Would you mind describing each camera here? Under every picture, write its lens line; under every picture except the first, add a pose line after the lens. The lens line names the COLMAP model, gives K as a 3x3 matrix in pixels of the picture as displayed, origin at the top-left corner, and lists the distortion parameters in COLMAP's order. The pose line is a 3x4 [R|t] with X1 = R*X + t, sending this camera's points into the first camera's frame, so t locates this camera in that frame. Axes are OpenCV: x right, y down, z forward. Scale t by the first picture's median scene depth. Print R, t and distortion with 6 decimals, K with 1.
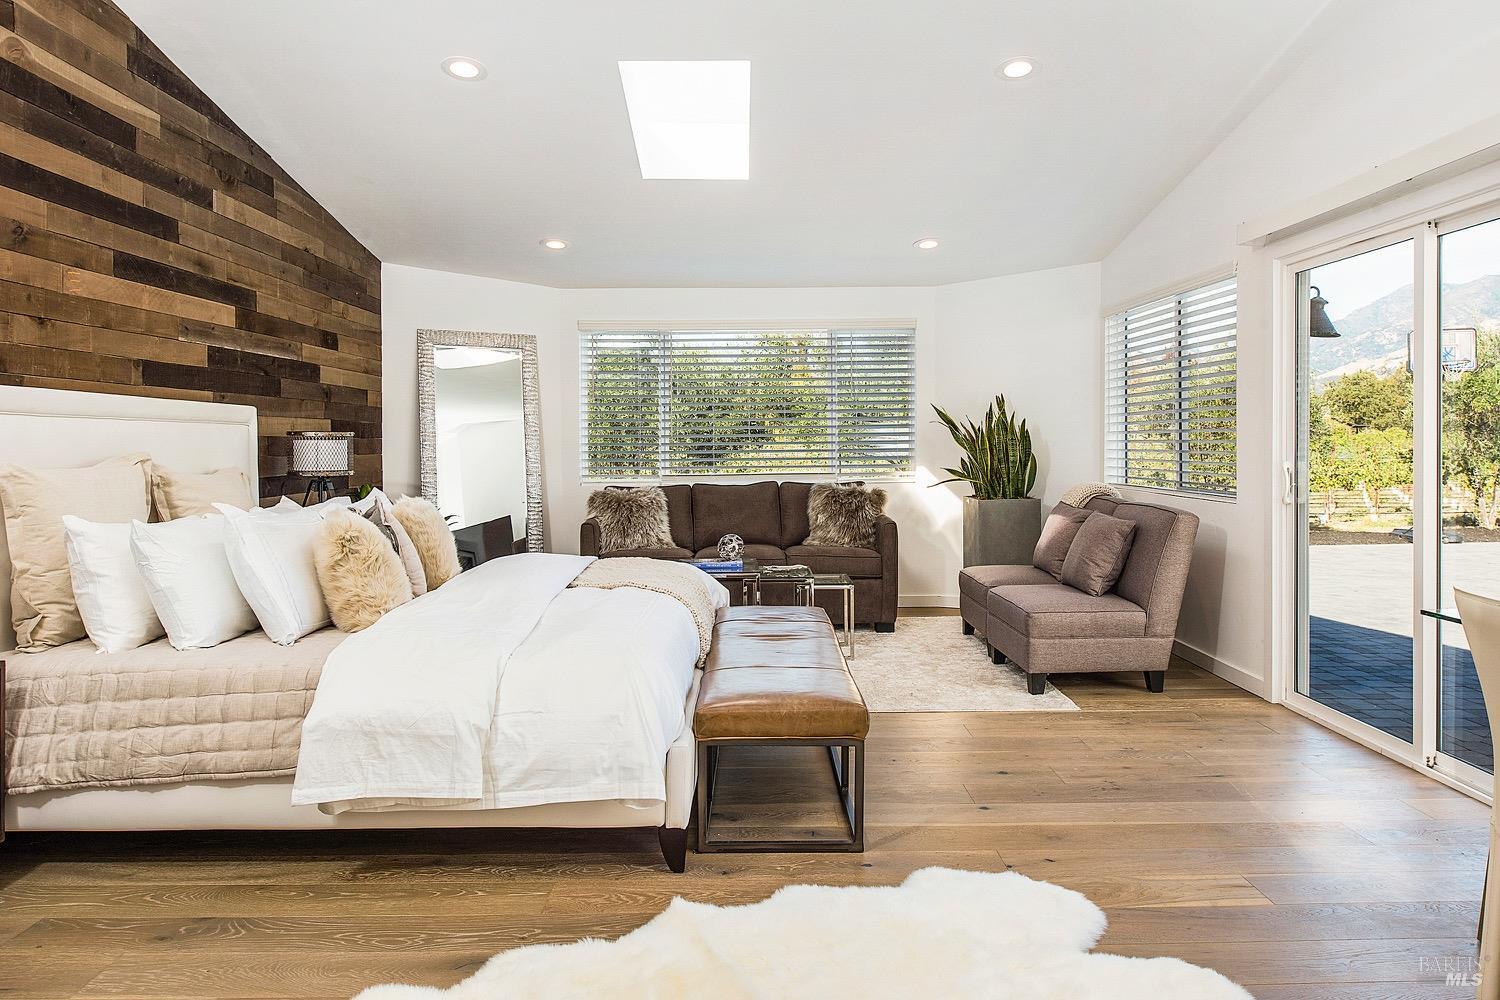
lens RADIAL K [[1039.9, 0, 748.3], [0, 1039.9, 500.9], [0, 0, 1]] dist [-0.007050, 0.004818]
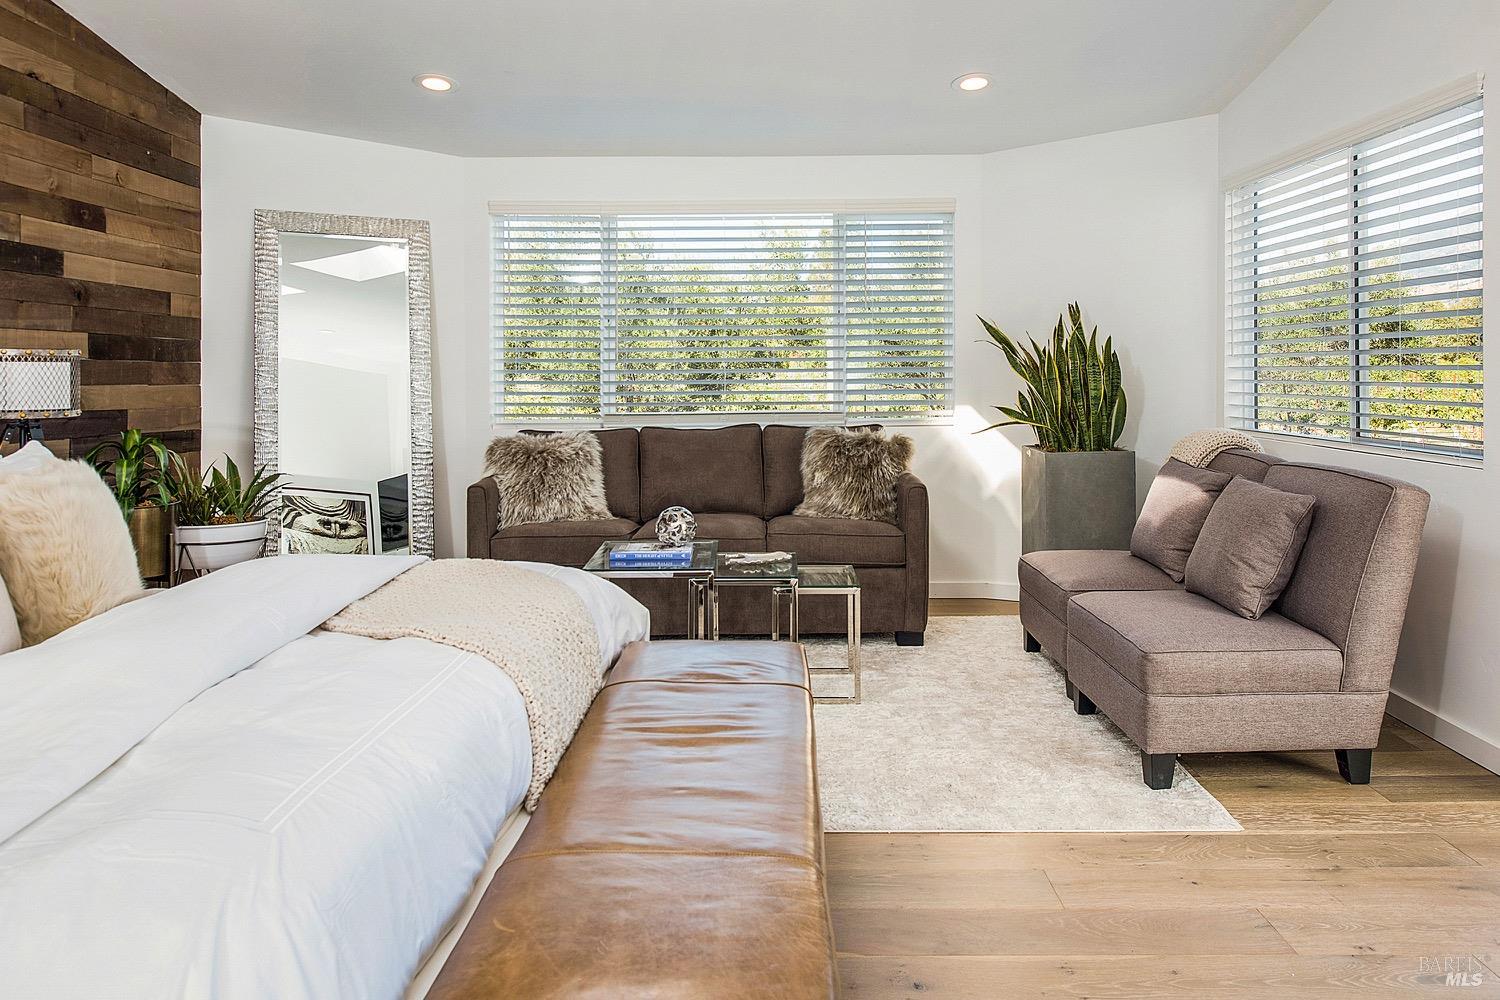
lens RADIAL K [[1039.9, 0, 769.1], [0, 1039.9, 414.2], [0, 0, 1]] dist [-0.007050, 0.004818]
pose [[0.999913, 0.003197, -0.012792, 0.046185], [-0.003411, 0.999855, -0.016707, -0.014434], [0.012736, 0.016749, 0.999779, 0.306050]]
